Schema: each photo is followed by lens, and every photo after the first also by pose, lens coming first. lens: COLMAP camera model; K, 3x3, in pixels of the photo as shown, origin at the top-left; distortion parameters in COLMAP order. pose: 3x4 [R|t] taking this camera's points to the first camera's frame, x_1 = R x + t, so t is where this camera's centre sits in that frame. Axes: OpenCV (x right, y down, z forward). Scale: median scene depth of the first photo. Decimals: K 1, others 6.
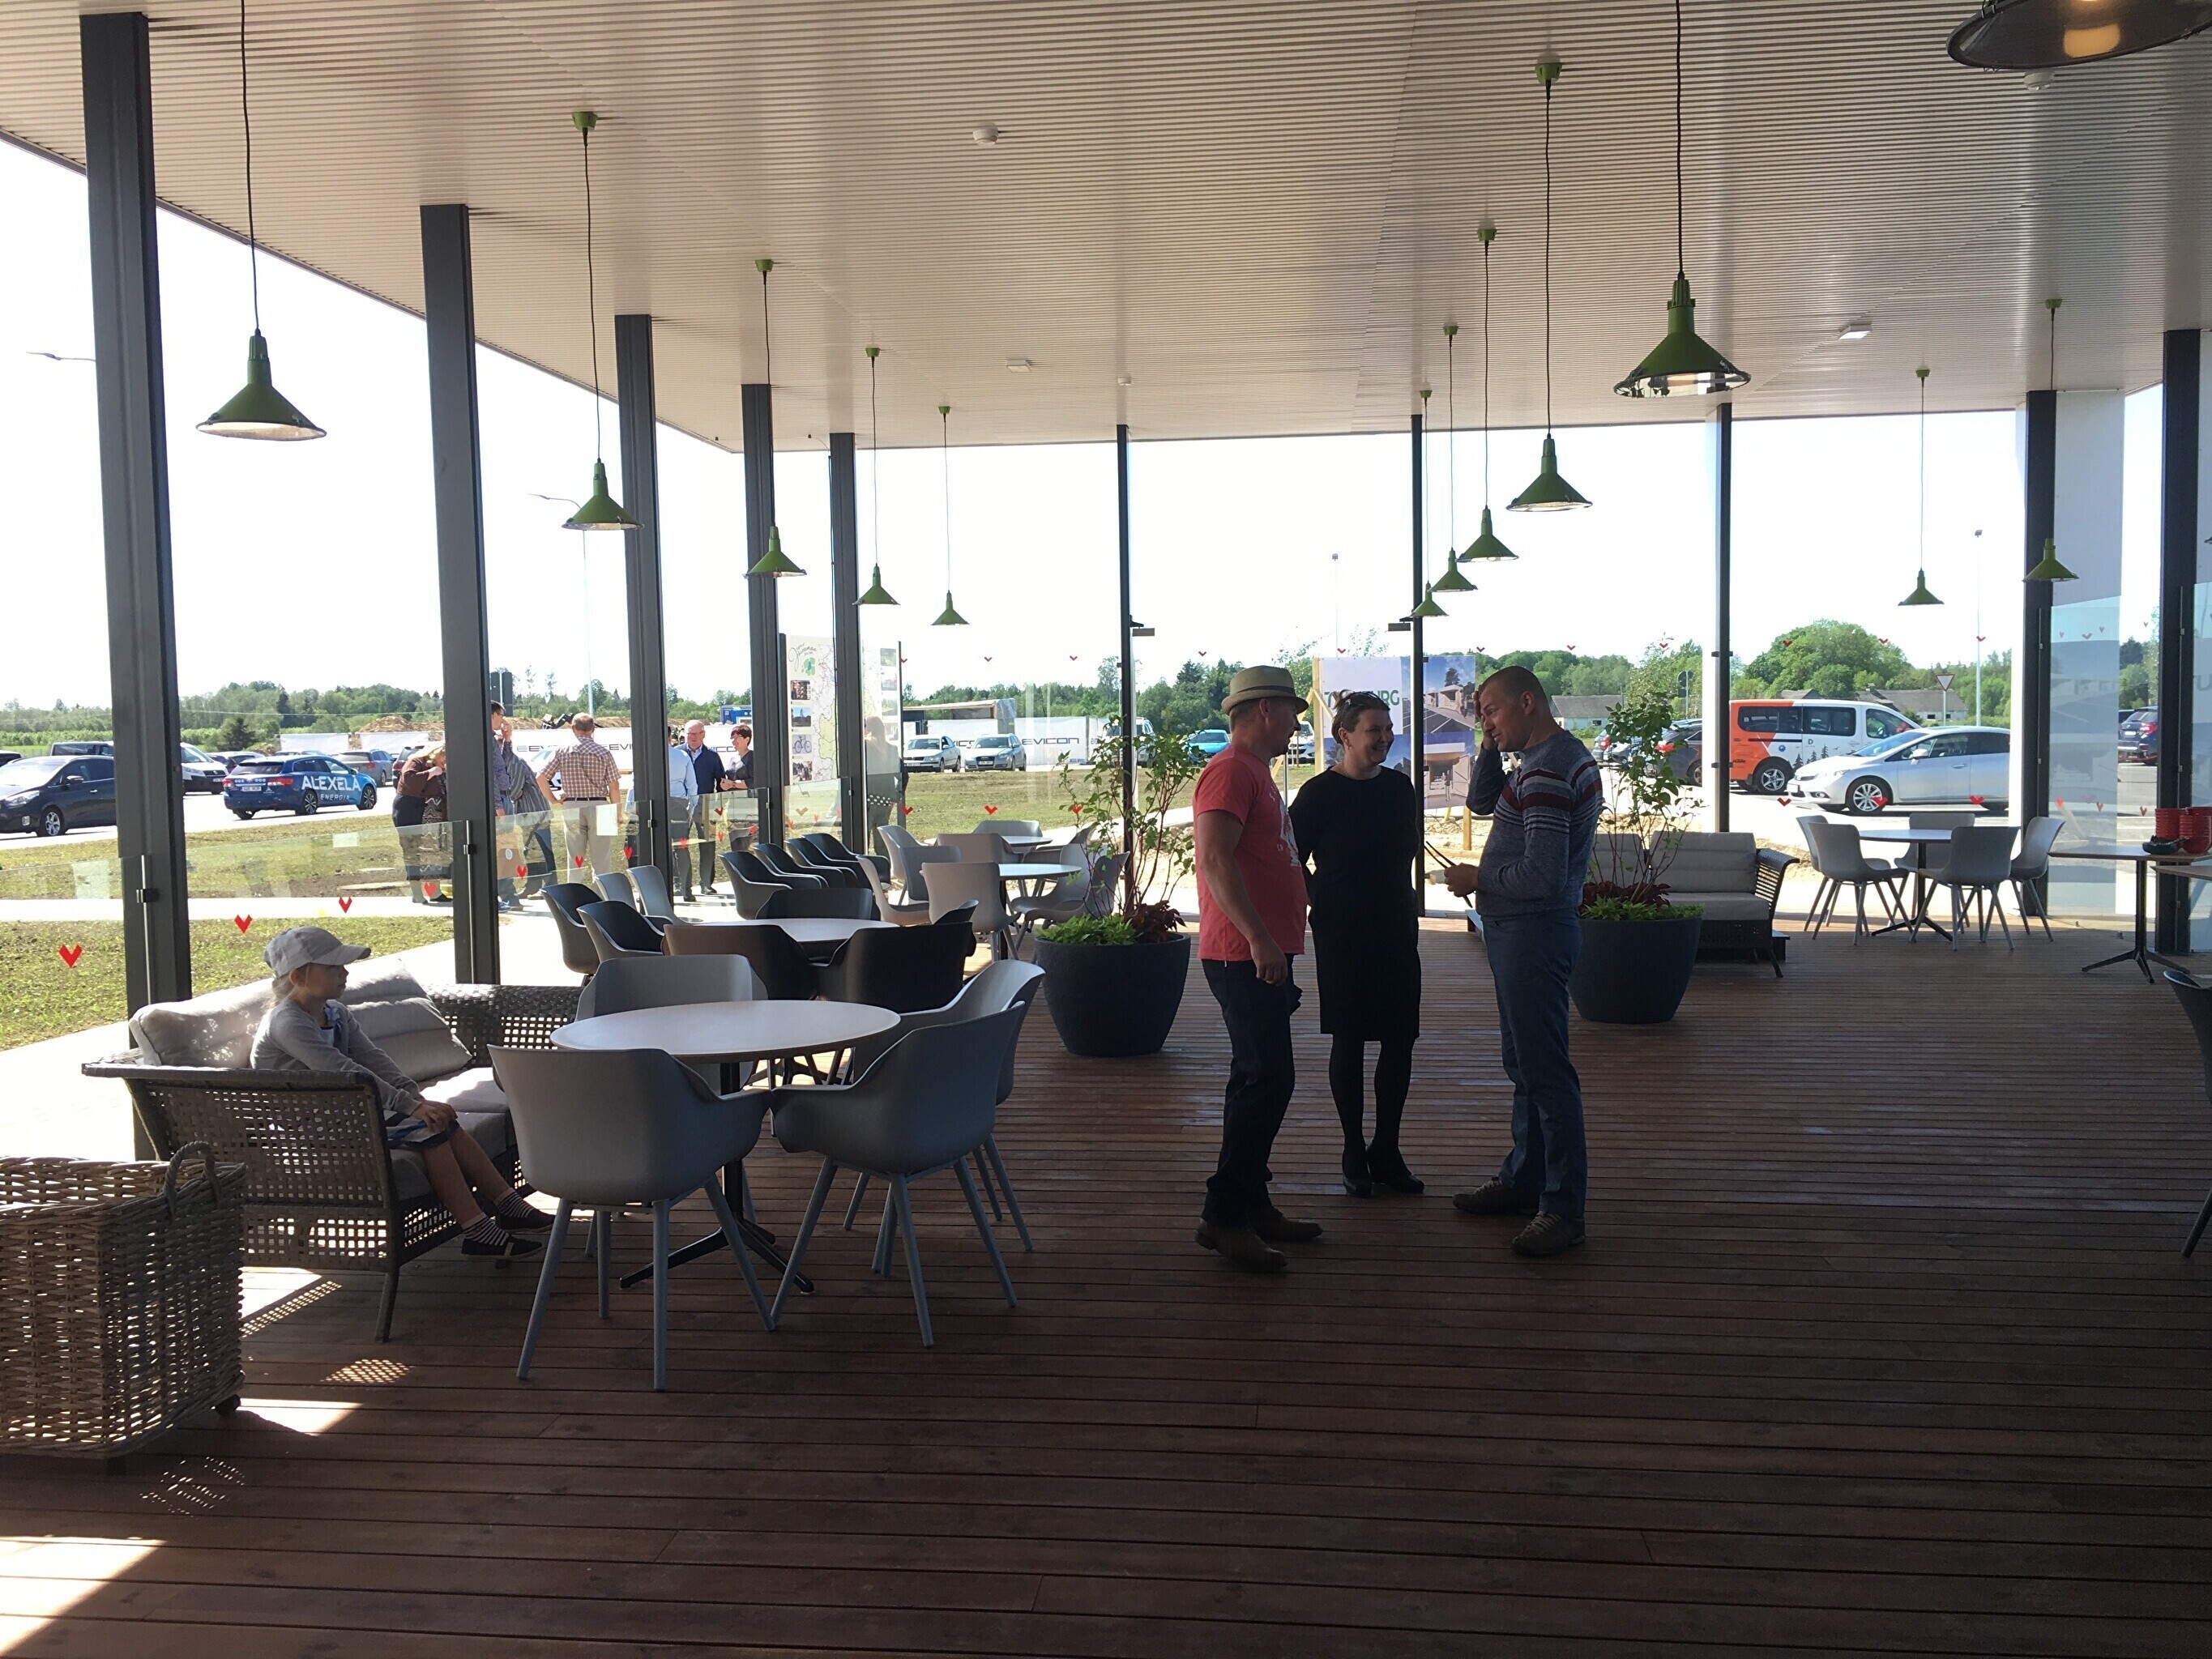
lens RADIAL K [[1906.1, 0, 1104.1], [0, 1906.1, 815.1], [0, 0, 1]] dist [0.077027, -0.077420]
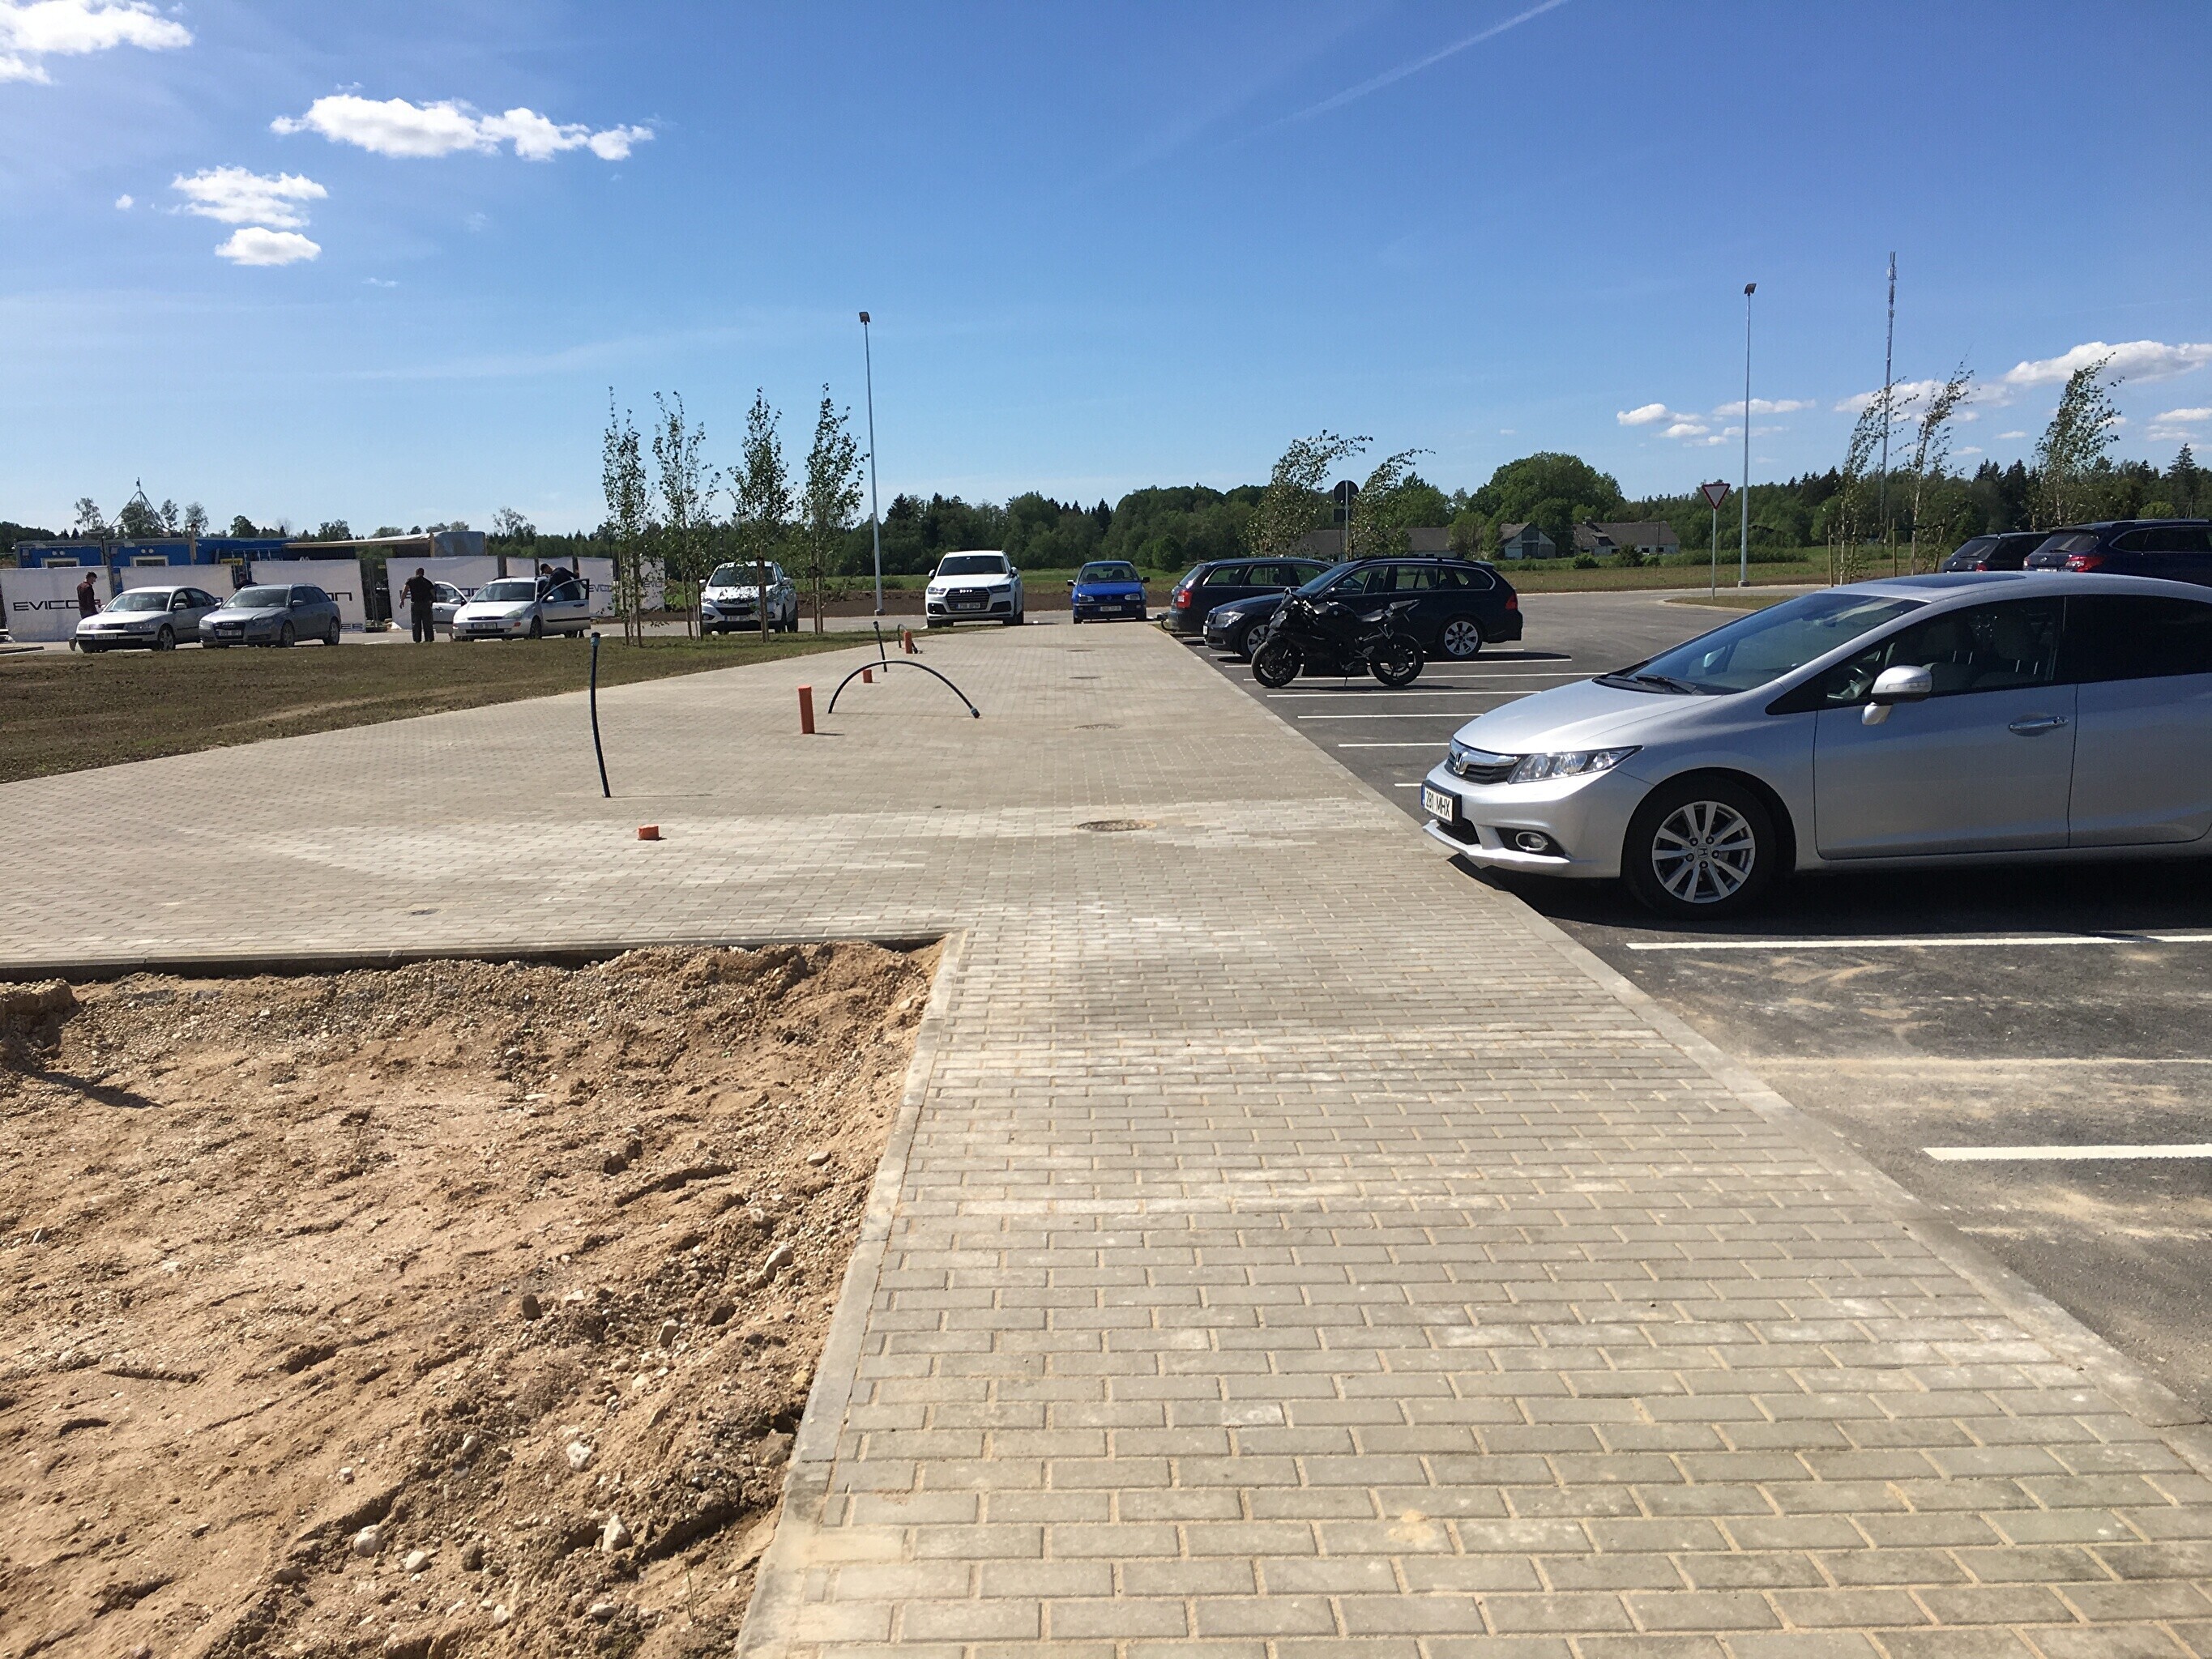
lens RADIAL K [[1899.4, 0, 1107.6], [0, 1899.4, 838.9], [0, 0, 1]] dist [0.079728, -0.107971]
pose [[0.990712, -0.026883, 0.133292, 0.616146], [0.013888, 0.995141, 0.097477, -0.082356], [-0.135265, -0.094721, 0.986271, 1.652096]]
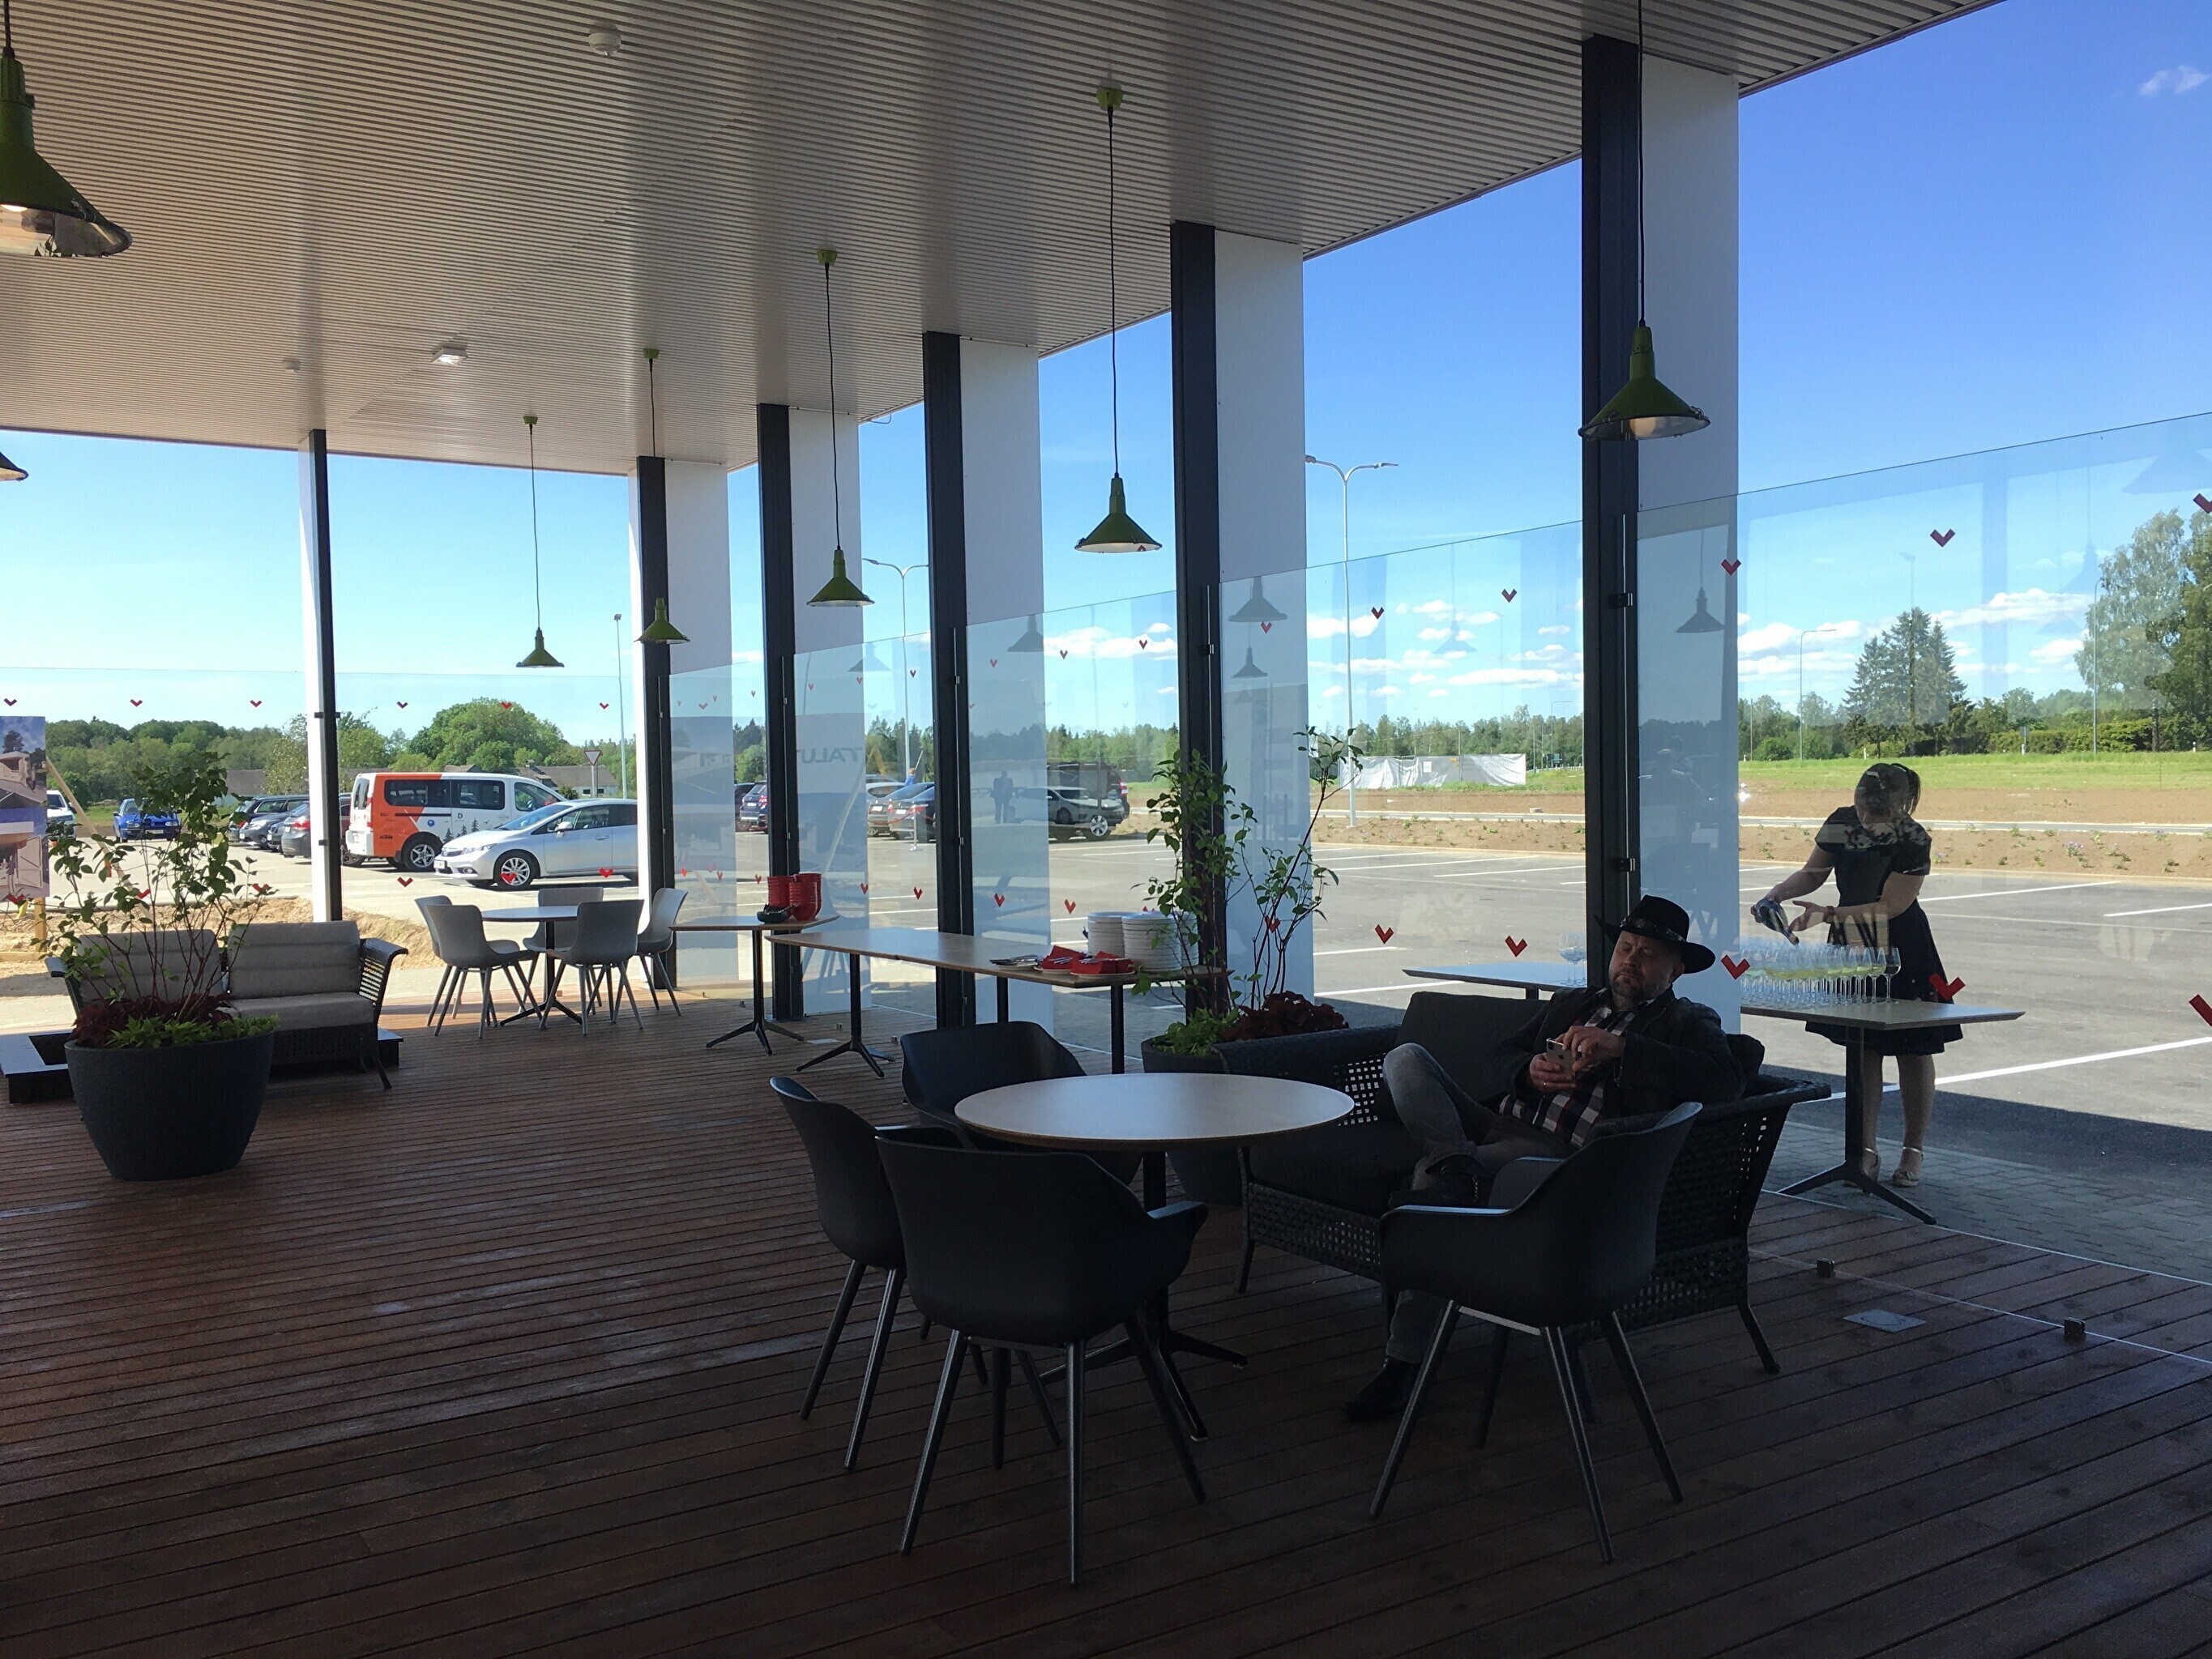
lens RADIAL K [[1899.4, 0, 1107.6], [0, 1899.4, 838.9], [0, 0, 1]] dist [0.079728, -0.107971]
pose [[0.783510, -0.021574, 0.621004, 0.060237], [0.038194, 0.999179, -0.013477, -0.002455], [-0.620204, 0.034278, 0.783691, 0.103492]]
